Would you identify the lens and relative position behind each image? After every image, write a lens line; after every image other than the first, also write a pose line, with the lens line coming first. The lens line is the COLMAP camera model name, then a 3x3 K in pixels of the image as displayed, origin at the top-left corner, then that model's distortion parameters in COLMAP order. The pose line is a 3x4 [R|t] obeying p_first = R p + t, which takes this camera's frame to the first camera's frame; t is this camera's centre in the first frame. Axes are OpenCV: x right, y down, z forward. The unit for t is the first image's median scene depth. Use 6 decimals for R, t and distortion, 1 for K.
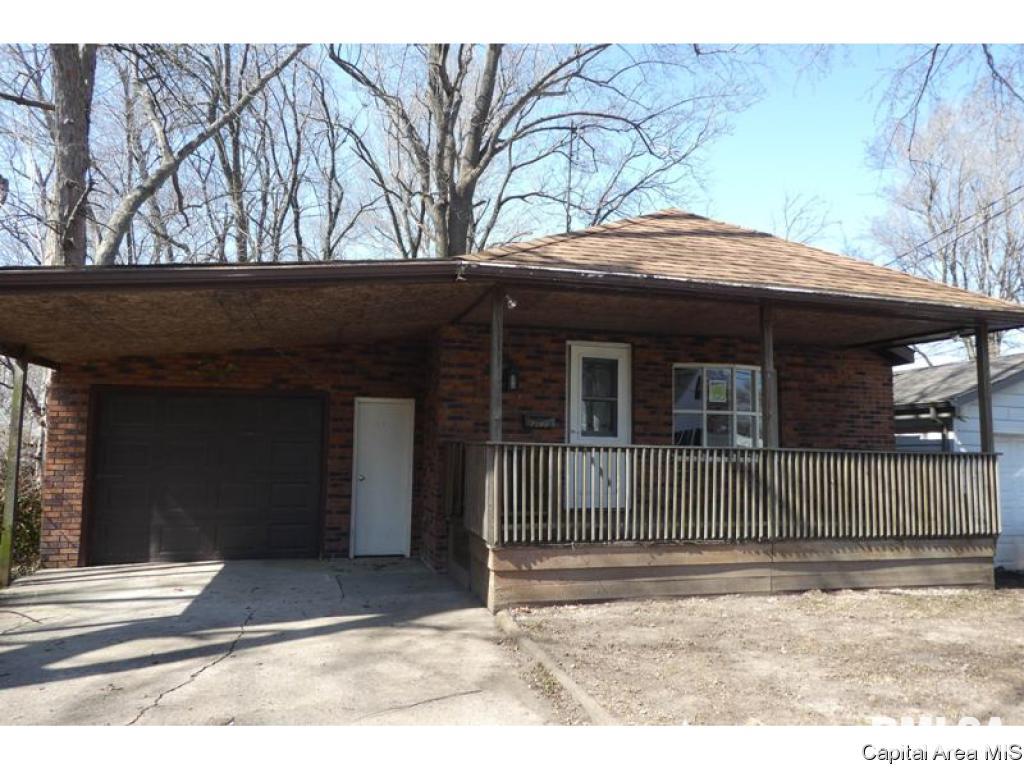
lens RADIAL K [[754.3, 0, 517.0], [0, 754.3, 378.9], [0, 0, 1]] dist [-0.000767, 0.003809]
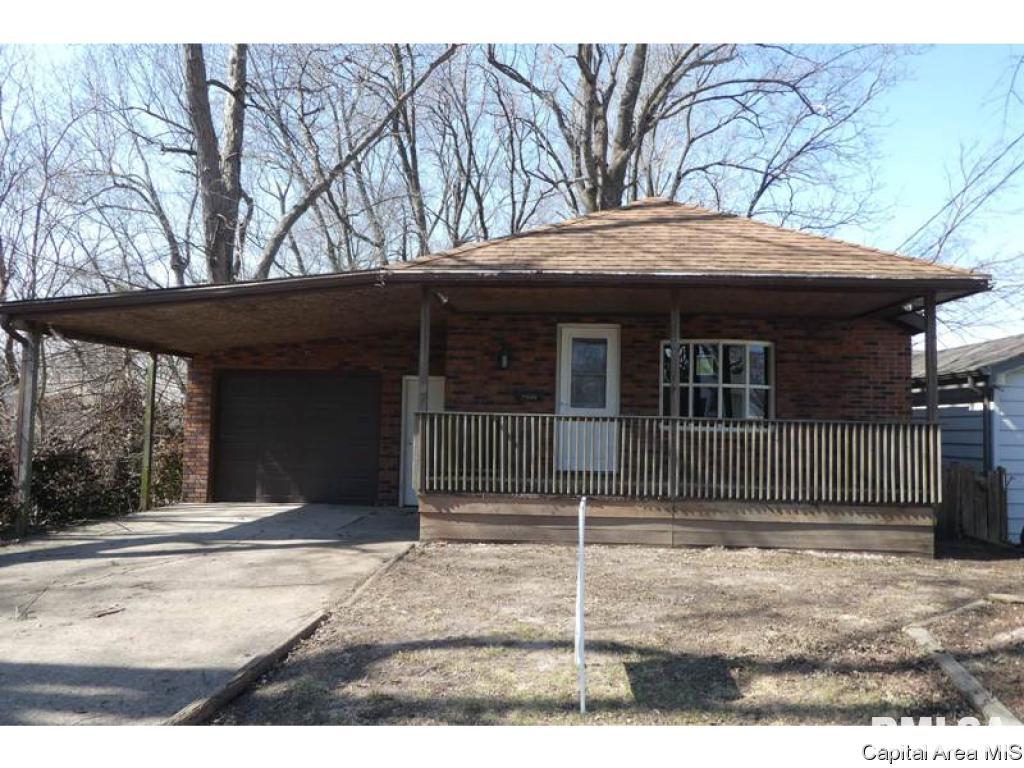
lens RADIAL K [[741.9, 0, 512.0], [0, 741.9, 384.0], [0, 0, 1]] dist [-0.007390, -0.001527]
pose [[0.949192, -0.010149, -0.314535, 0.352212], [0.023571, 0.998965, 0.038899, -0.004469], [0.313814, -0.044336, 0.948449, -0.087630]]
